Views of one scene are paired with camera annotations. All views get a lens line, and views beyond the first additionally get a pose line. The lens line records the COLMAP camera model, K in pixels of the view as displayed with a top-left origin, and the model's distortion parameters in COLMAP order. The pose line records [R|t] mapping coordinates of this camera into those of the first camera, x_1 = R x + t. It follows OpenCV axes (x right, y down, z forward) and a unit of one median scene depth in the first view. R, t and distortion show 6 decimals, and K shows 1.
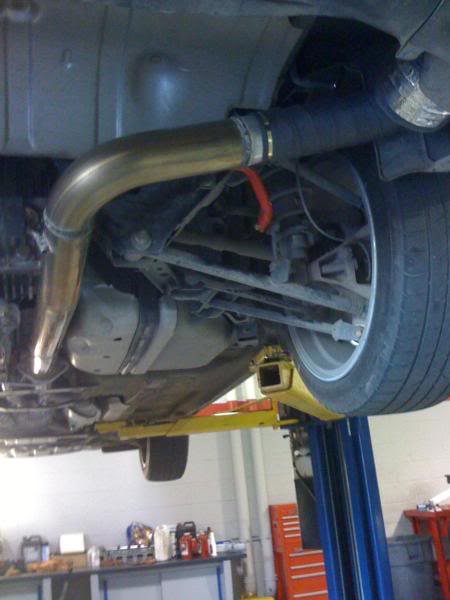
lens RADIAL K [[644.6, 0, 225.0], [0, 644.6, 300.0], [0, 0, 1]] dist [0.156160, -0.648951]
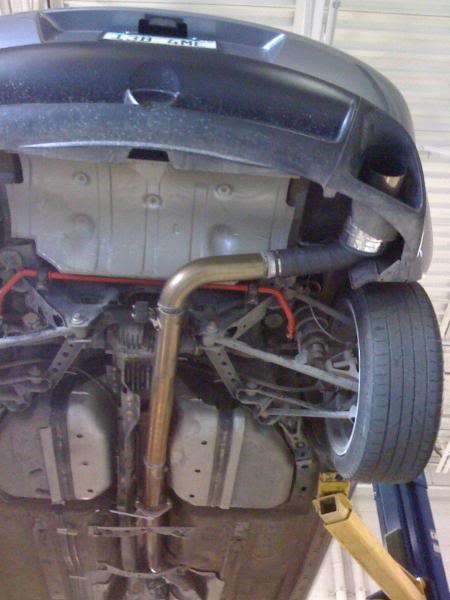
lens RADIAL K [[644.6, 0, 225.0], [0, 644.6, 300.0], [0, 0, 1]] dist [0.156160, -0.648951]
pose [[0.979867, -0.053211, -0.192431, 0.212940], [-0.047410, 0.874248, -0.483160, 0.598580], [0.193942, 0.482555, 0.854123, -0.438151]]
